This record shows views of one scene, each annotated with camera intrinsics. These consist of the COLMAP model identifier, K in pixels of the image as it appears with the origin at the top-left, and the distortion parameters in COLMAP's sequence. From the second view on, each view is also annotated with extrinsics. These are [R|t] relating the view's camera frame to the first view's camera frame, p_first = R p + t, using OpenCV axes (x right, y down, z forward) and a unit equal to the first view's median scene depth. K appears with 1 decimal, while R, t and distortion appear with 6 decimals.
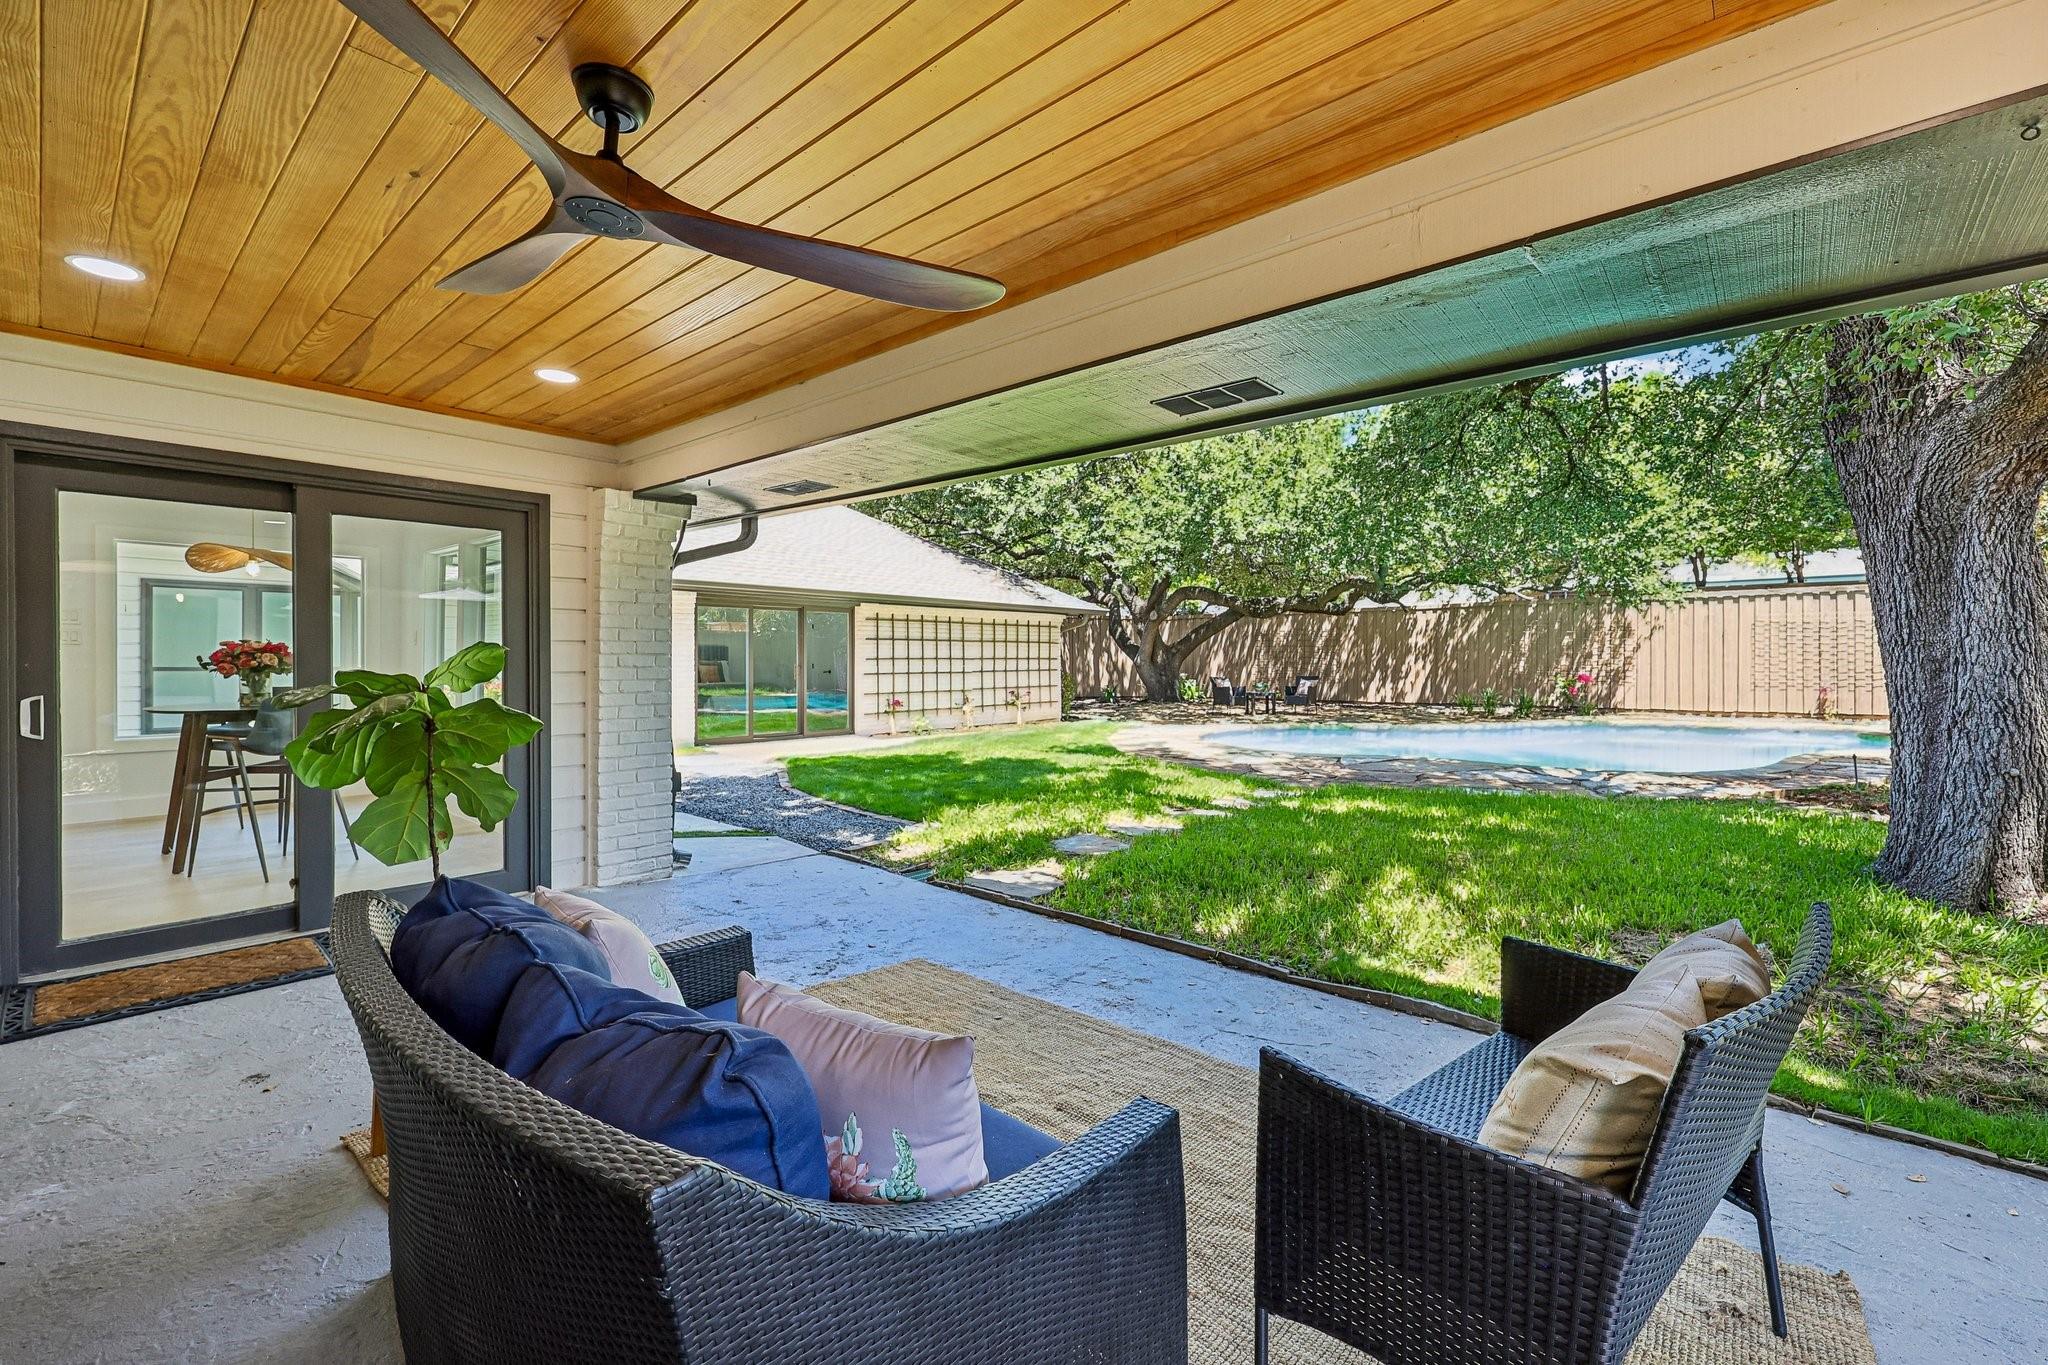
lens RADIAL K [[867.5, 0, 1028.0], [0, 867.5, 661.0], [0, 0, 1]] dist [0.002815, 0.000252]
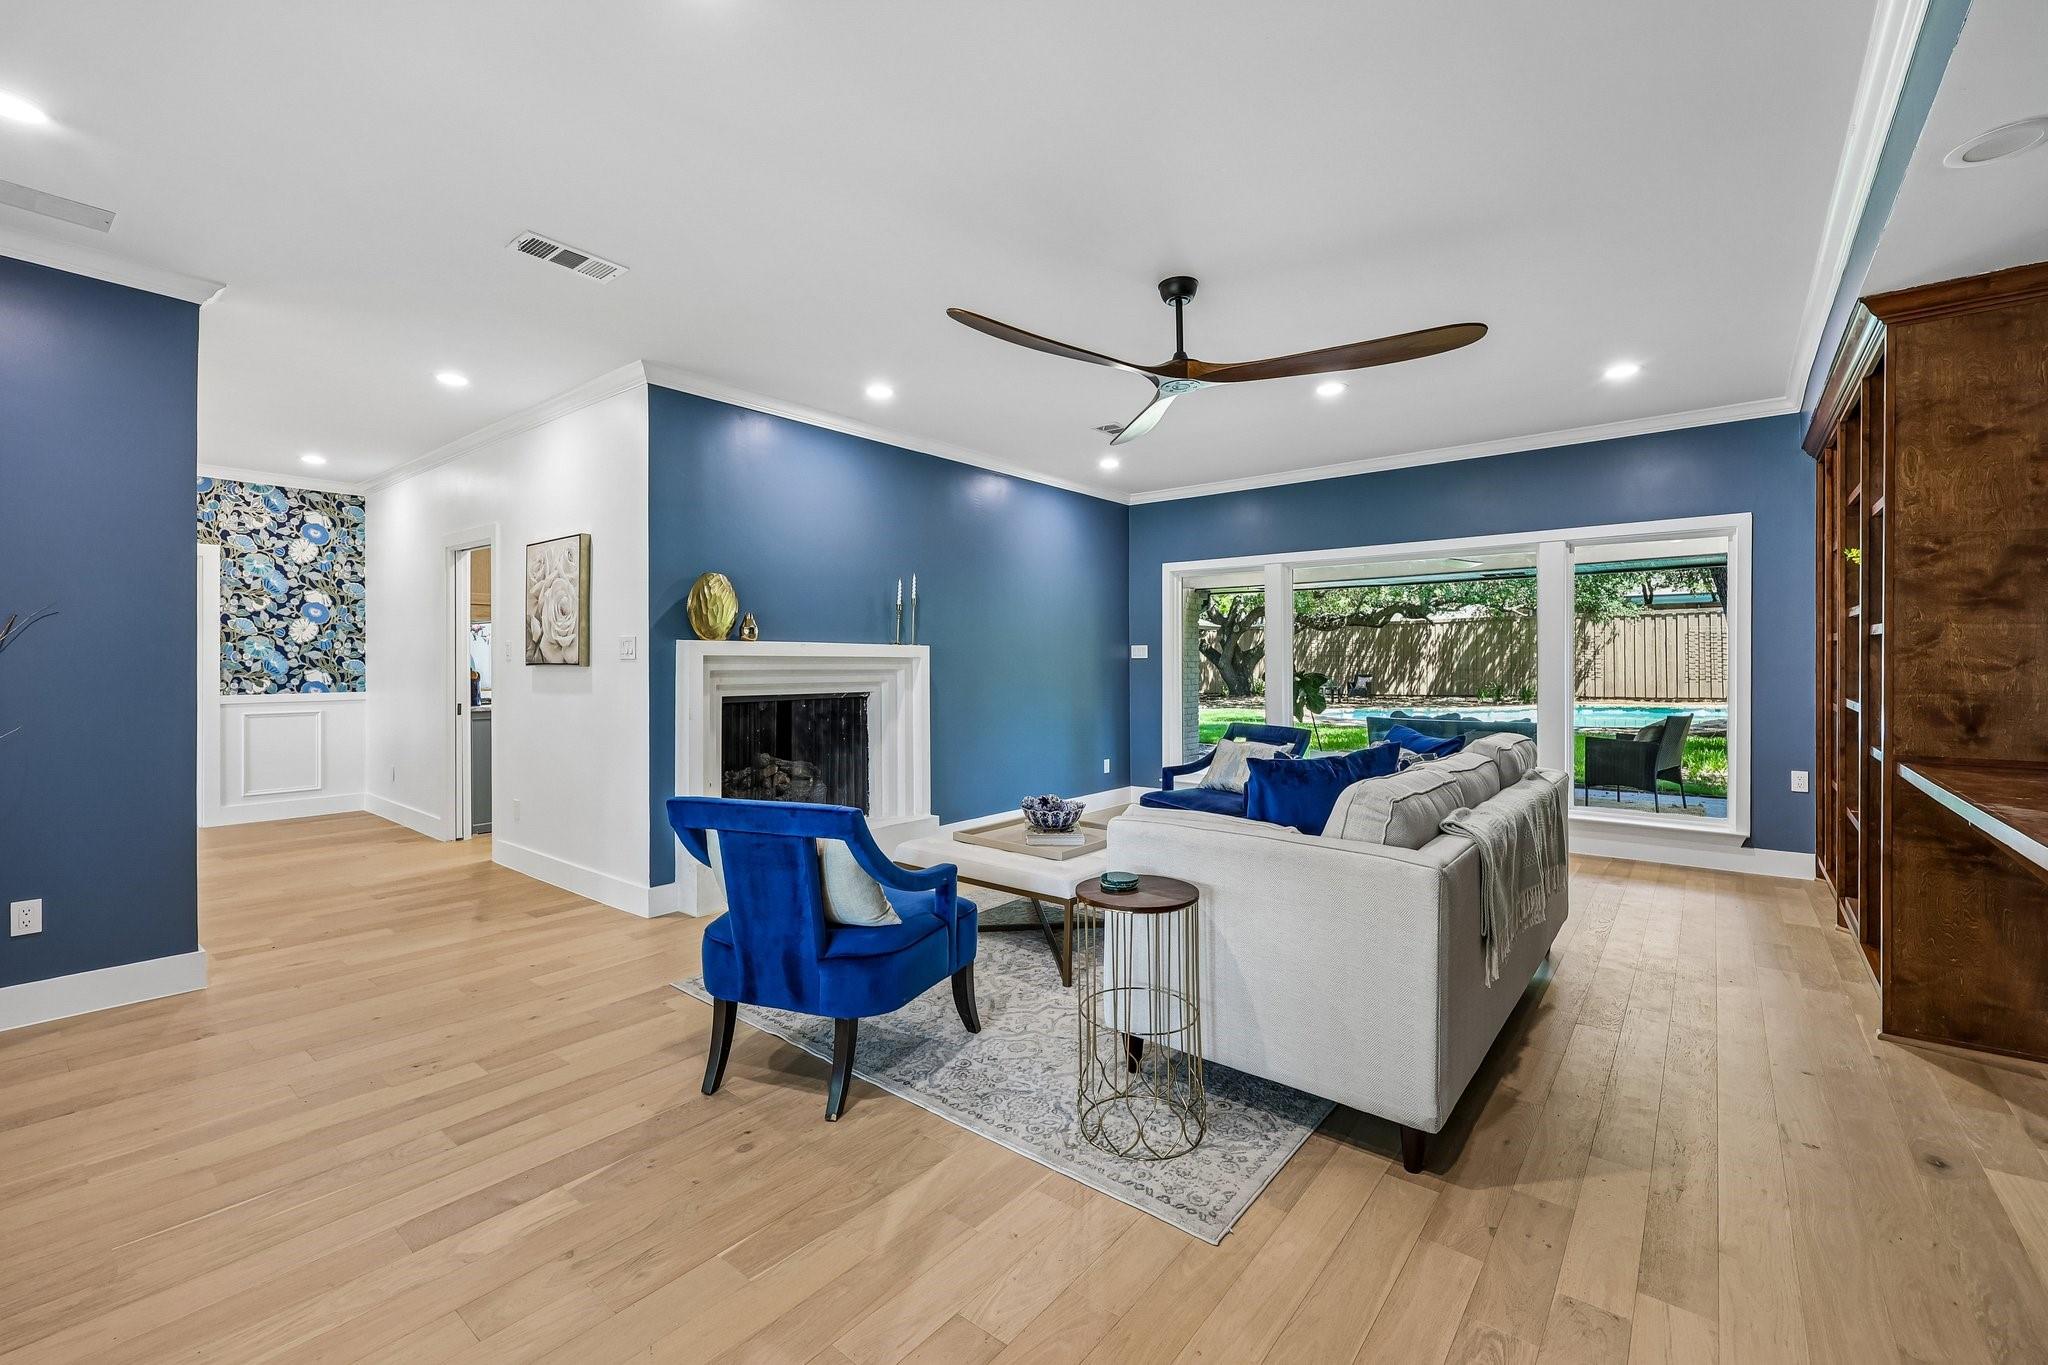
lens RADIAL K [[867.5, 0, 1016.4], [0, 867.5, 674.6], [0, 0, 1]] dist [0.002815, 0.000252]
pose [[0.999493, -0.007017, 0.031061, -0.266024], [0.007010, 0.999975, 0.000354, 0.013886], [-0.031063, -0.000136, 0.999517, -0.336280]]
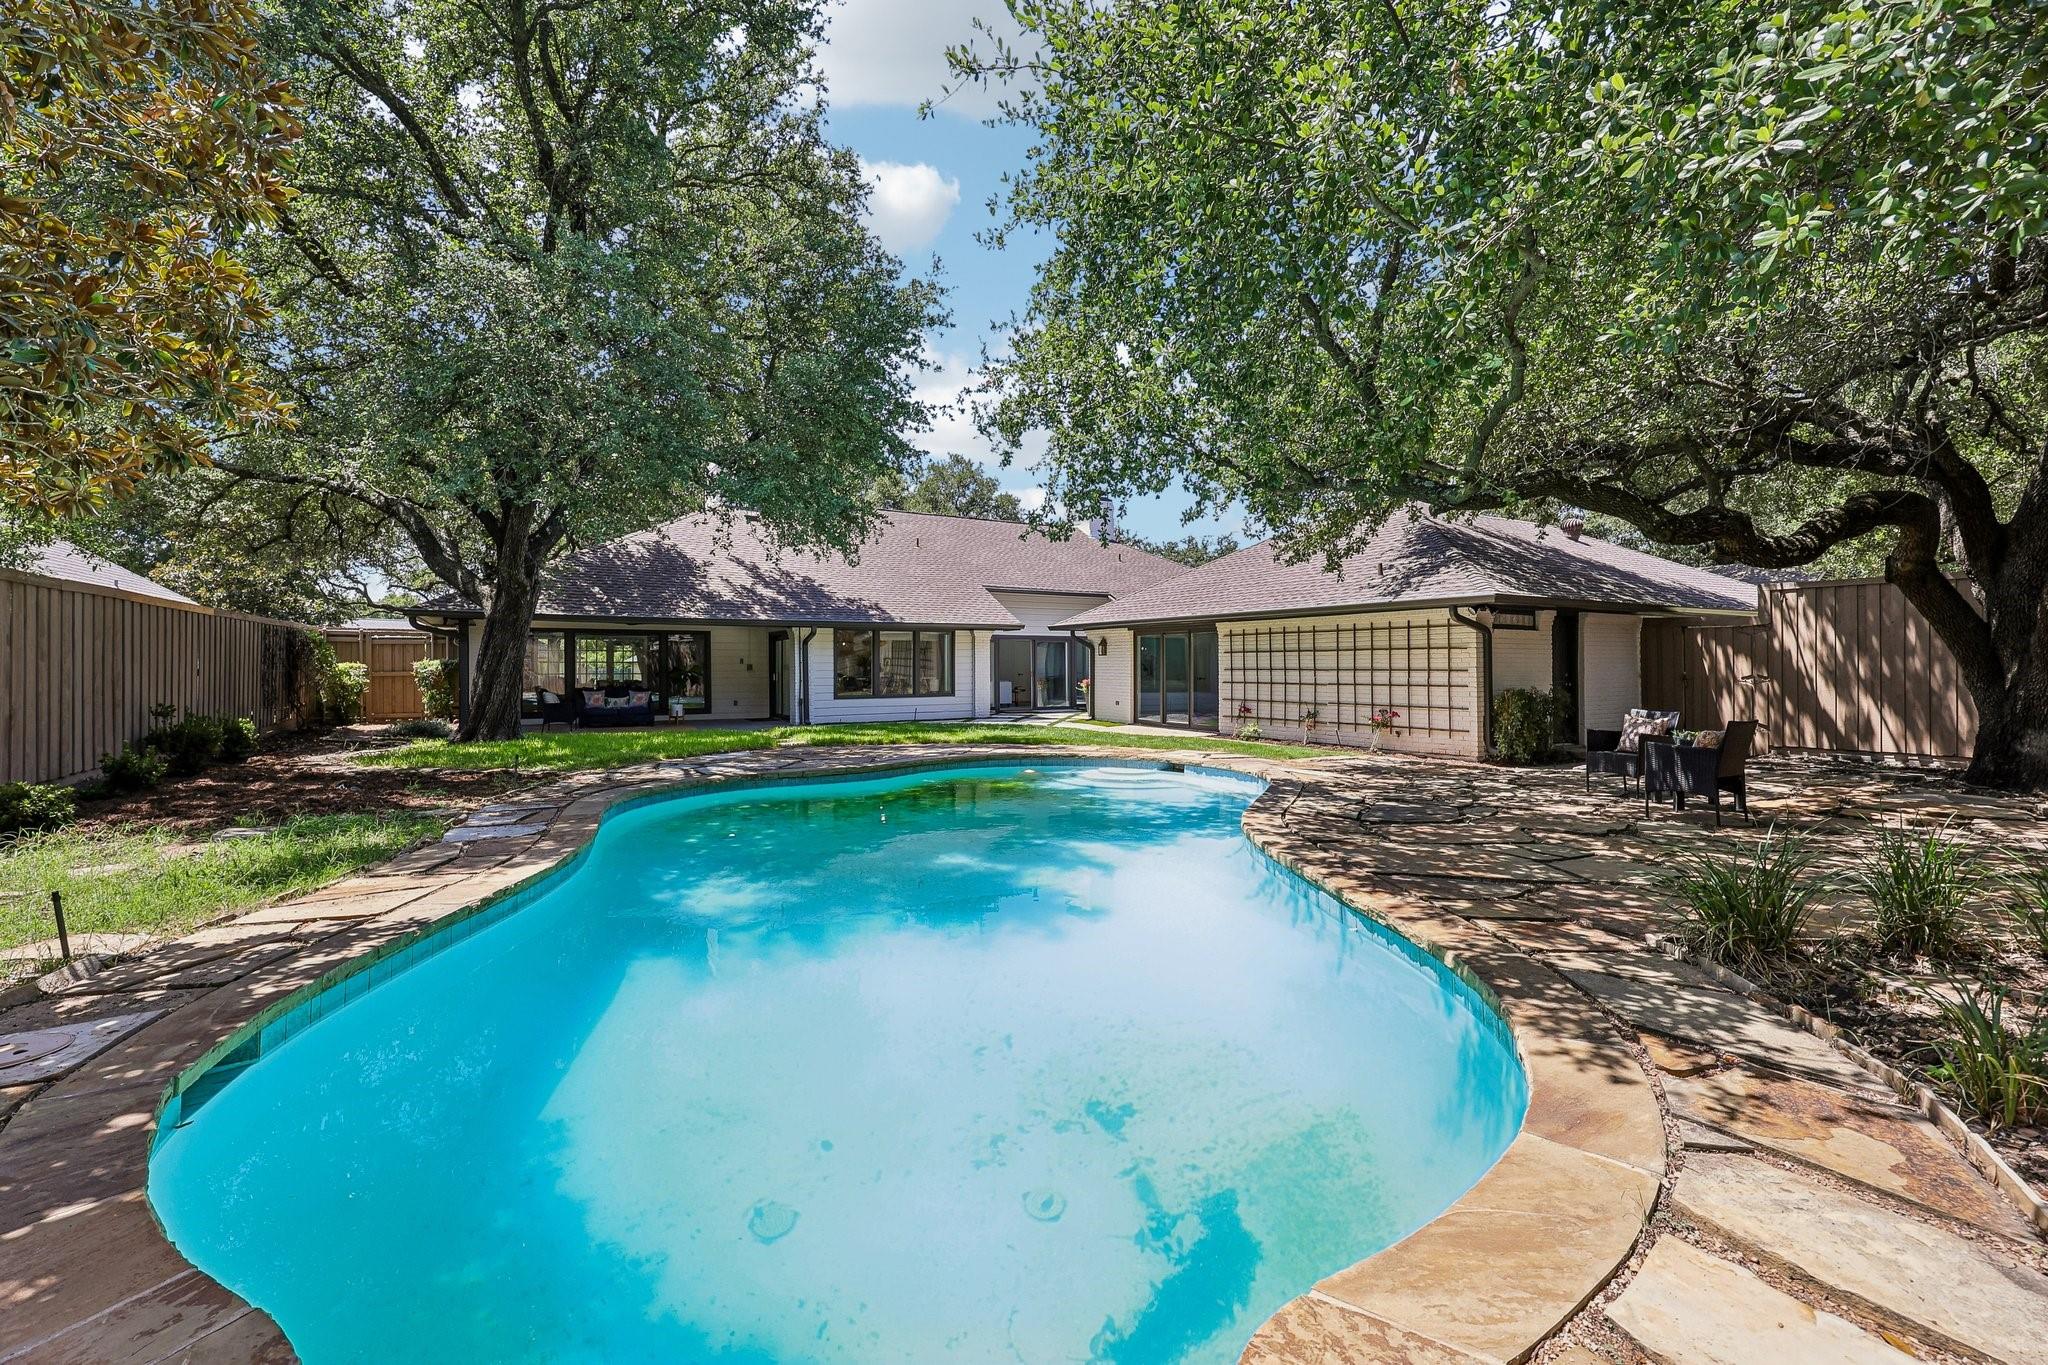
lens RADIAL K [[867.5, 0, 1024.5], [0, 867.5, 672.1], [0, 0, 1]] dist [0.002815, 0.000252]
pose [[-0.269422, 0.002643, -0.963018, 0.946164], [-0.008256, 0.999953, 0.005055, -0.001923], [0.962987, 0.009313, -0.269388, 0.977164]]
